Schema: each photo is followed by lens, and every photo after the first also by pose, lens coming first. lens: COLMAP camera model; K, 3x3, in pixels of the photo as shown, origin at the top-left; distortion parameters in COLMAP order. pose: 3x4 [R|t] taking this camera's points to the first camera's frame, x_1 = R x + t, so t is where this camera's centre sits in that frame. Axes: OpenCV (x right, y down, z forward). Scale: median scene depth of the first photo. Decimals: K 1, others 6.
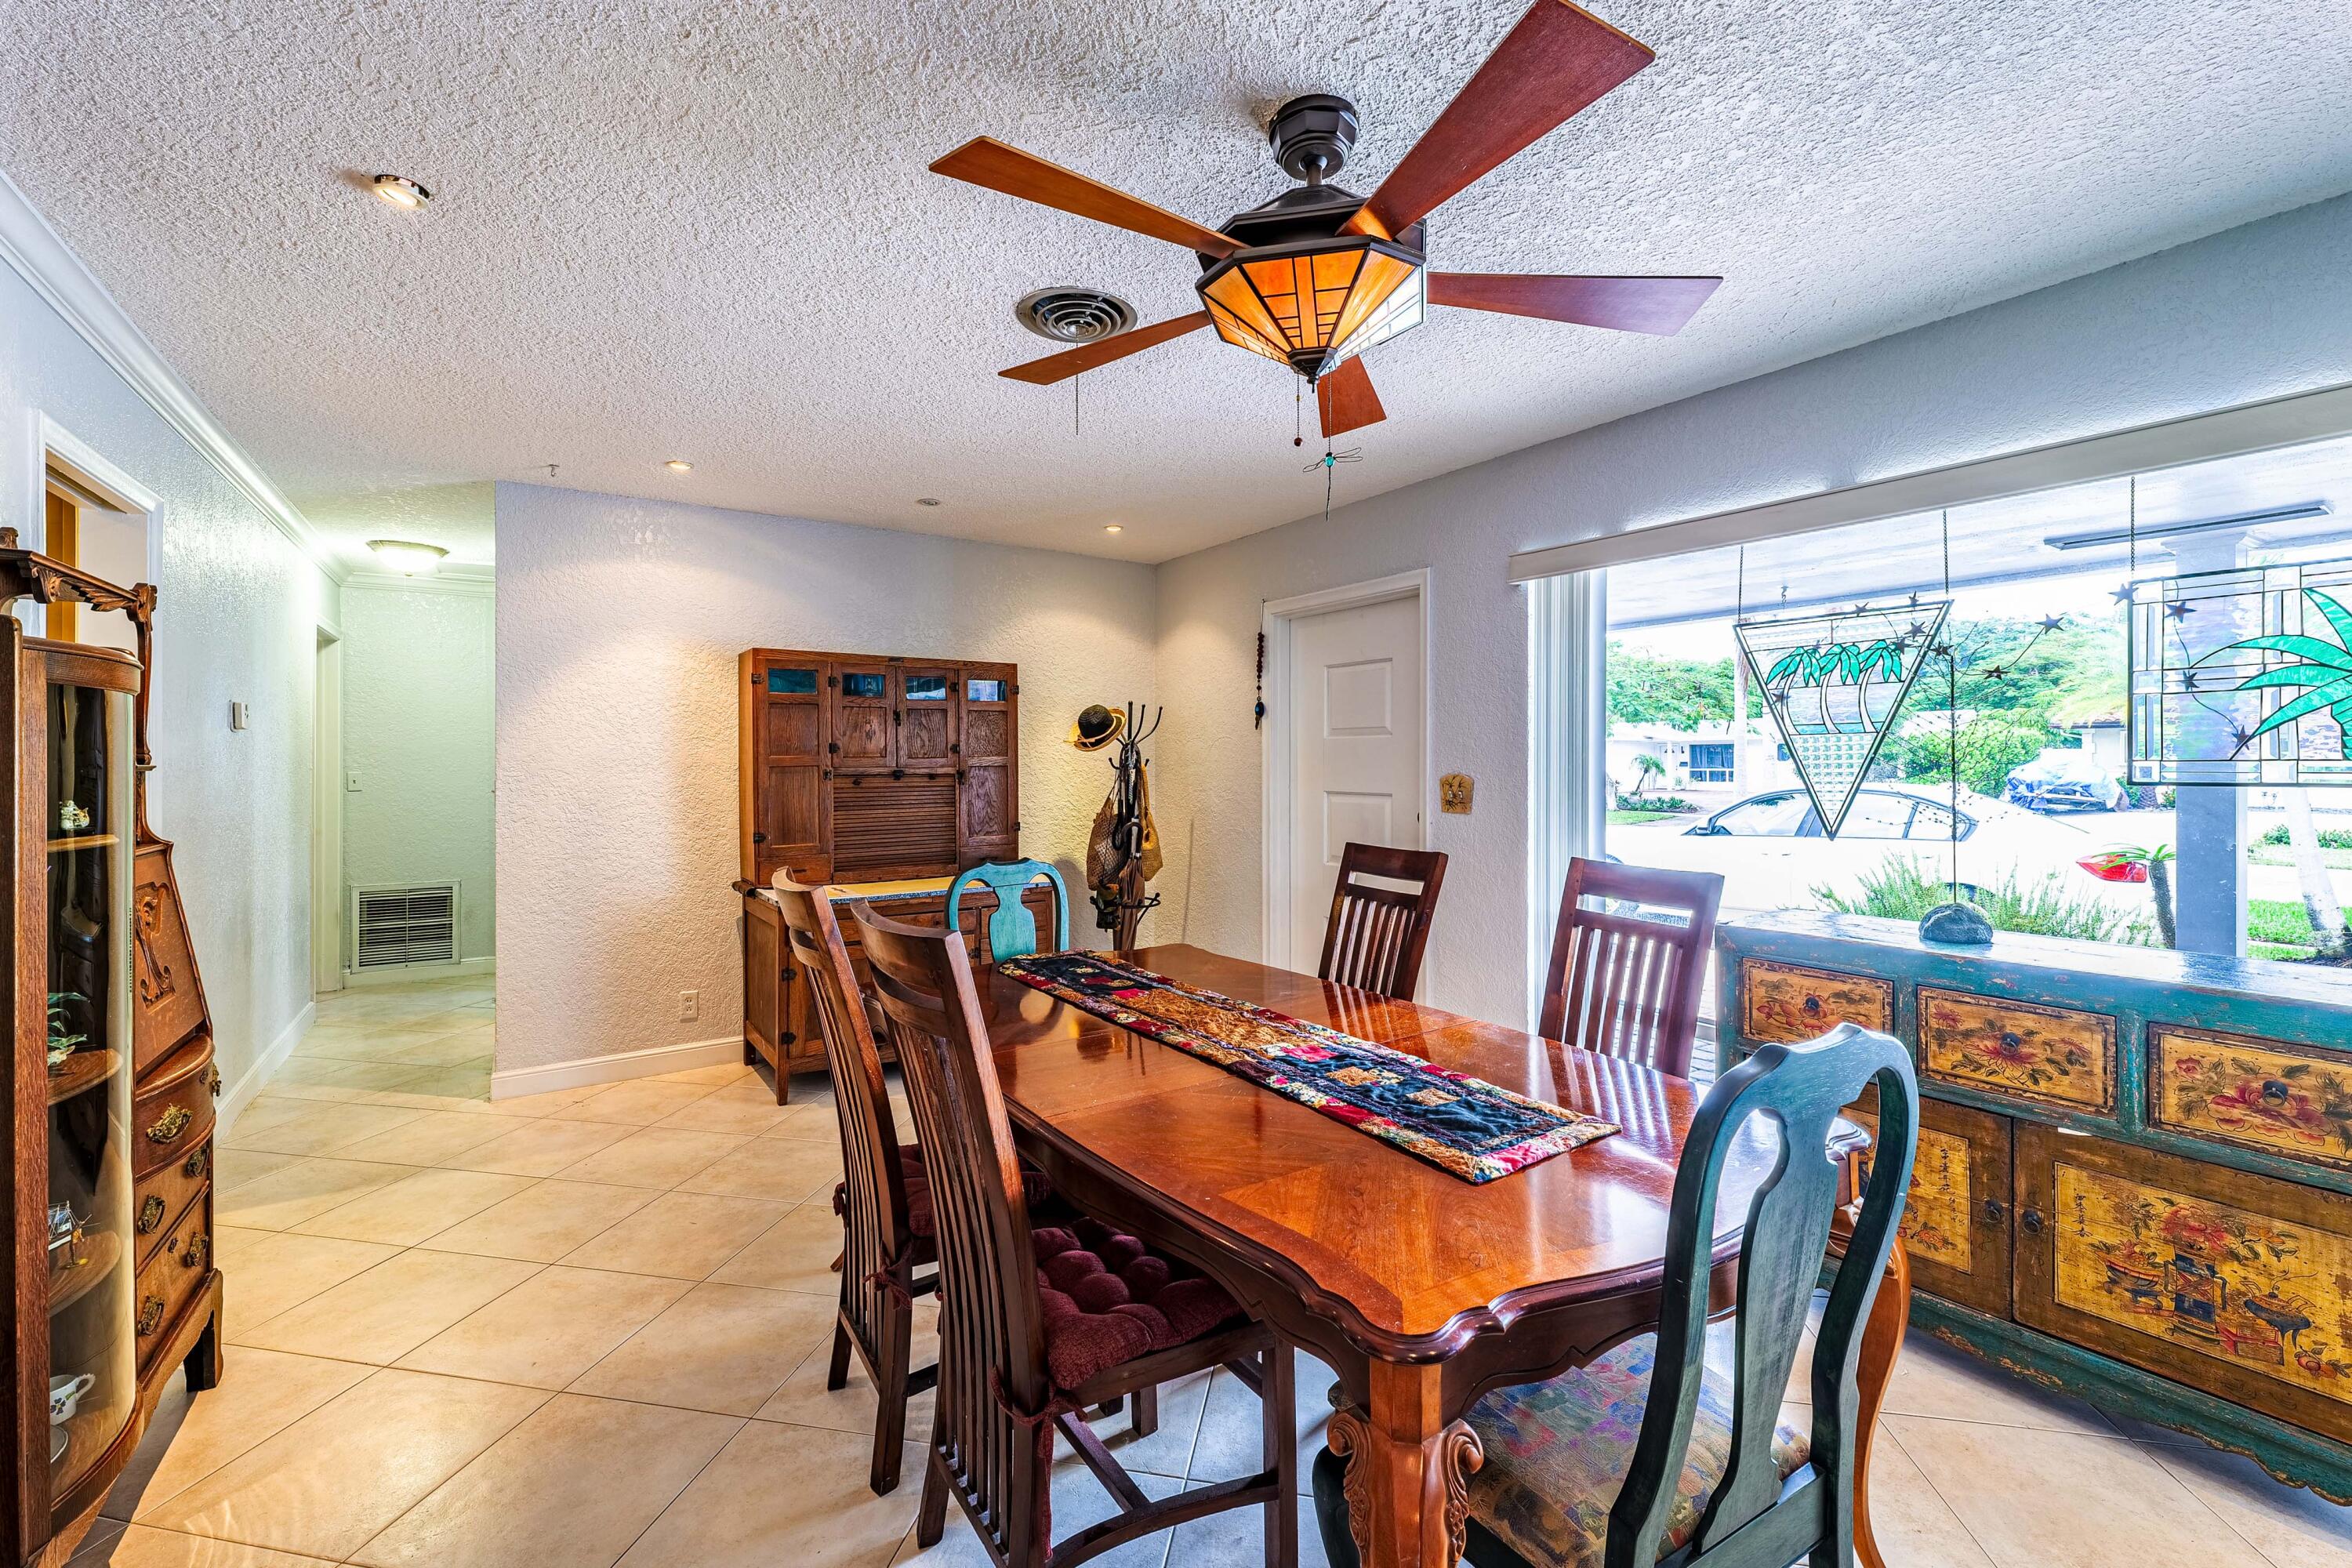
lens RADIAL K [[963.2, 0, 1178.6], [0, 963.2, 756.5], [0, 0, 1]] dist [0.006811, 0.000092]
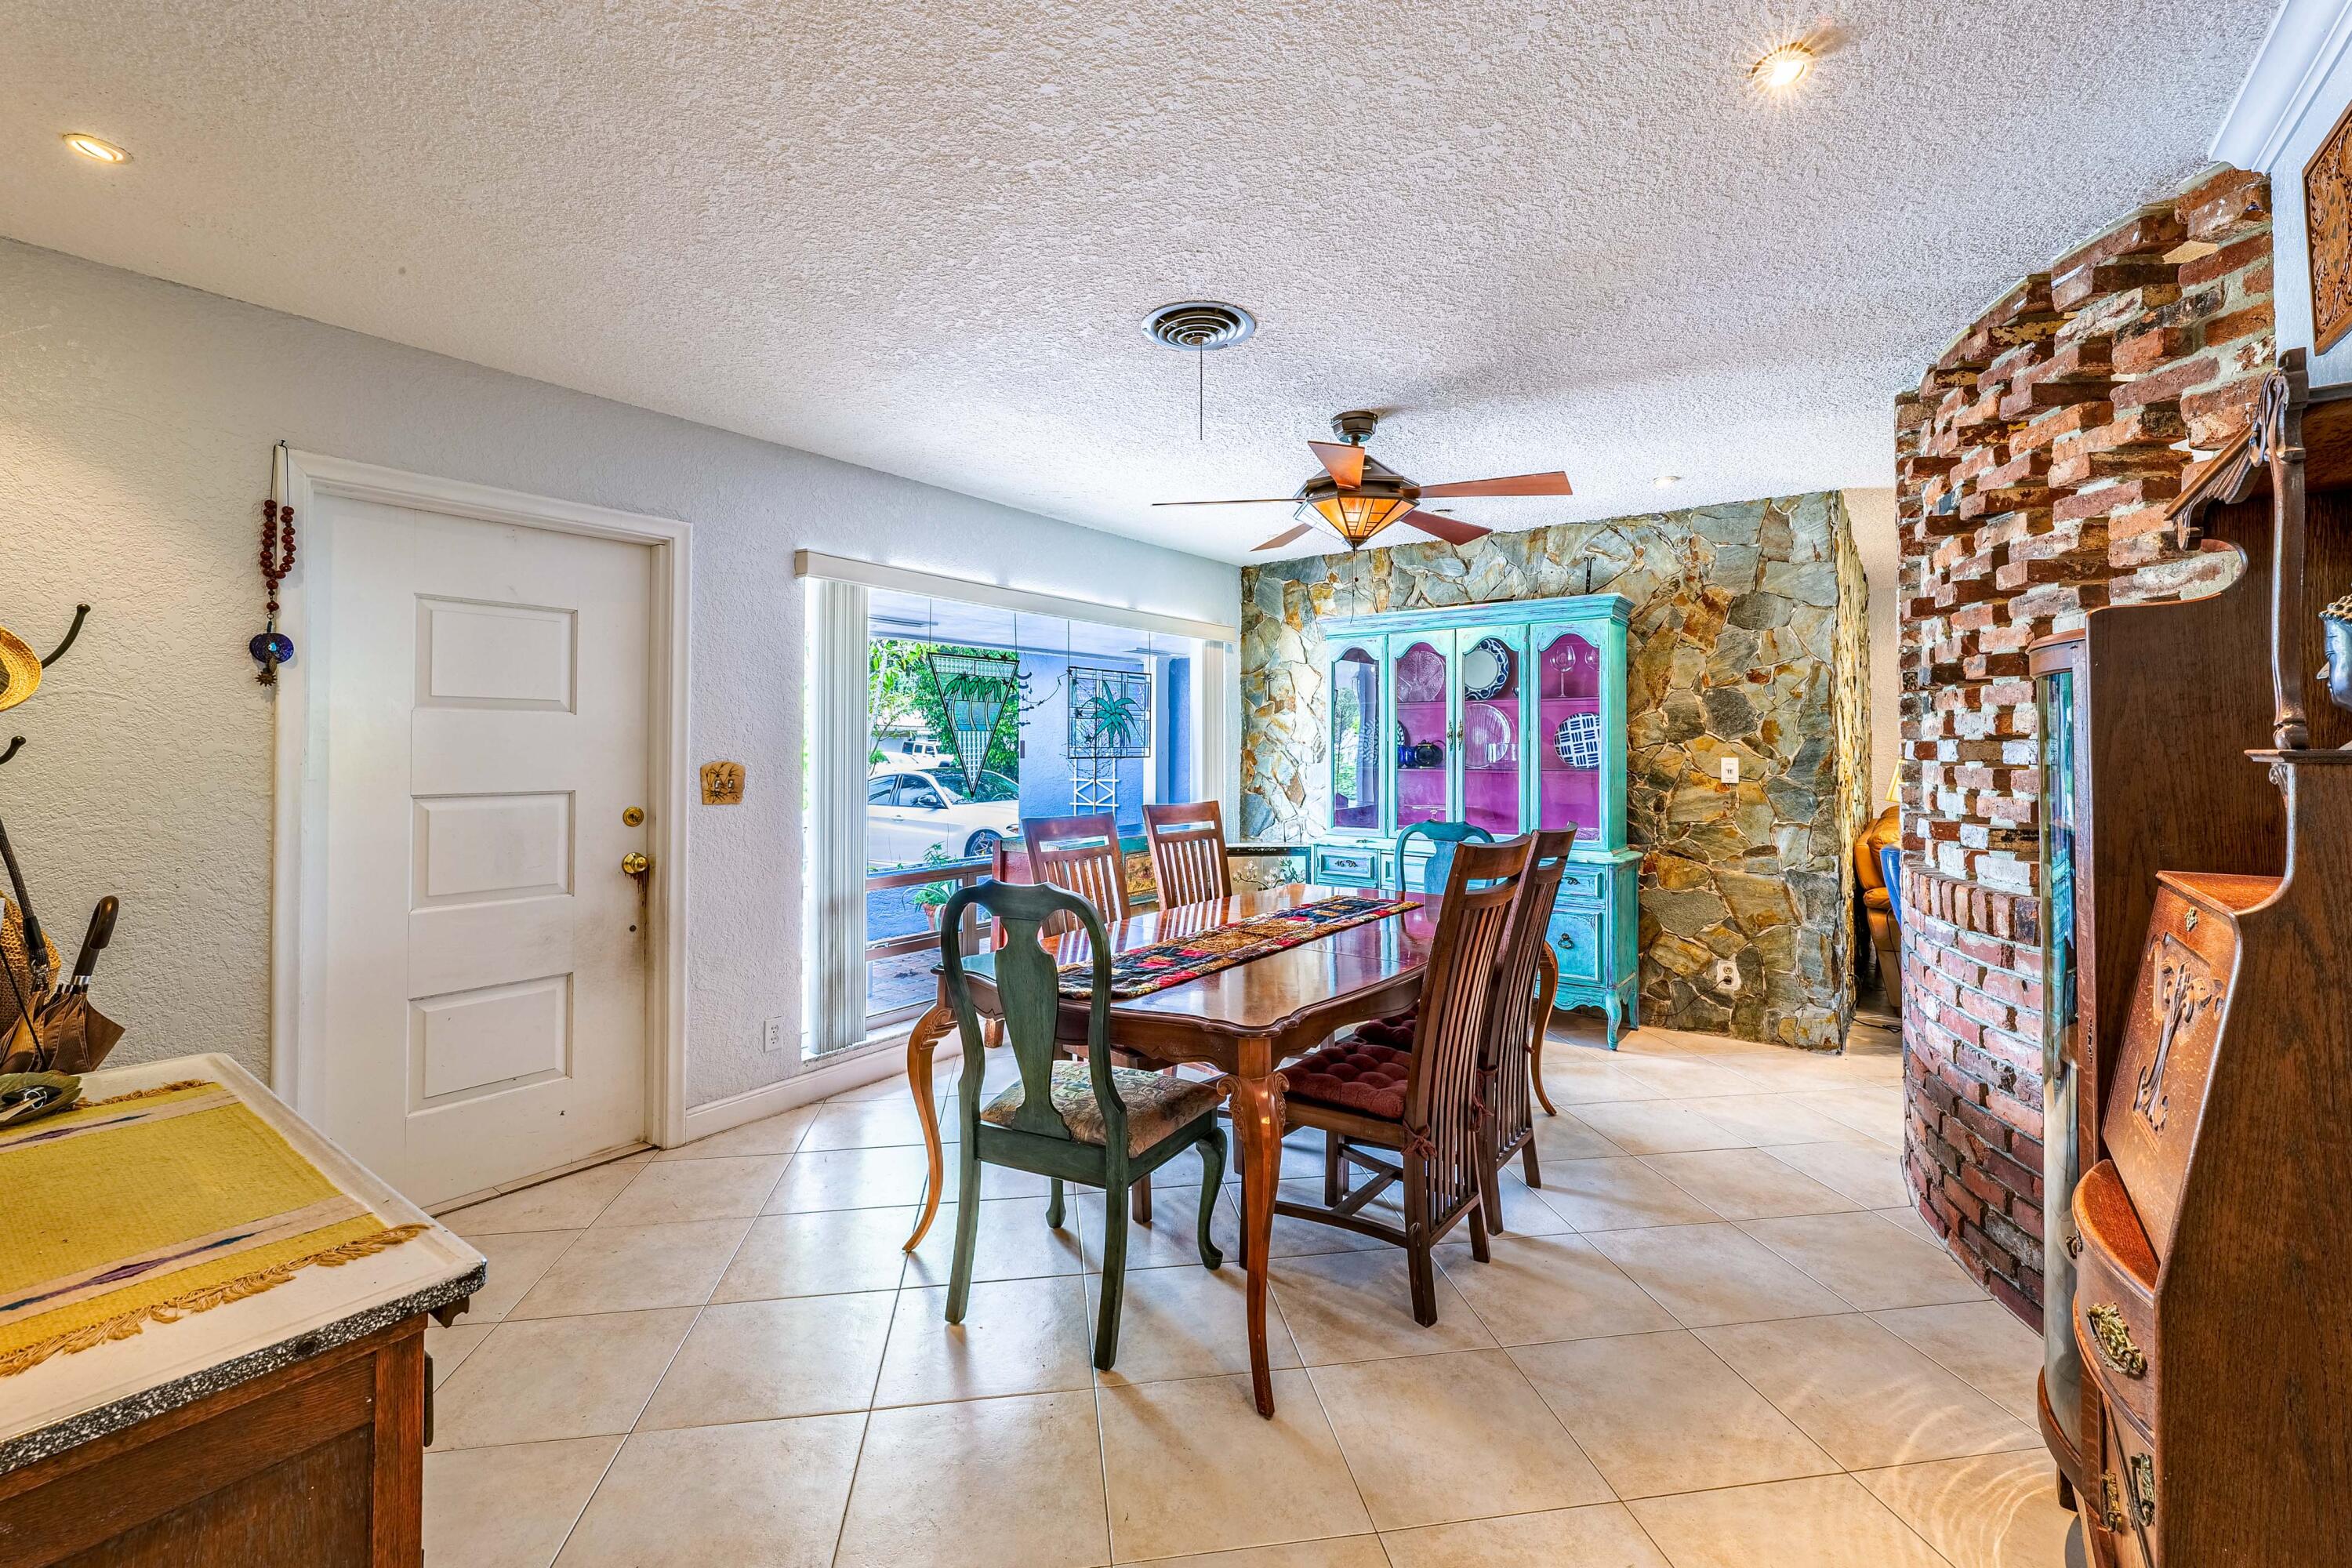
lens RADIAL K [[963.2, 0, 1178.6], [0, 963.2, 756.5], [0, 0, 1]] dist [0.006811, 0.000092]
pose [[-0.311811, 0.003447, 0.950138, -0.589120], [0.006705, 0.999977, -0.001428, 0.014386], [-0.950121, 0.005925, -0.311827, 0.731313]]
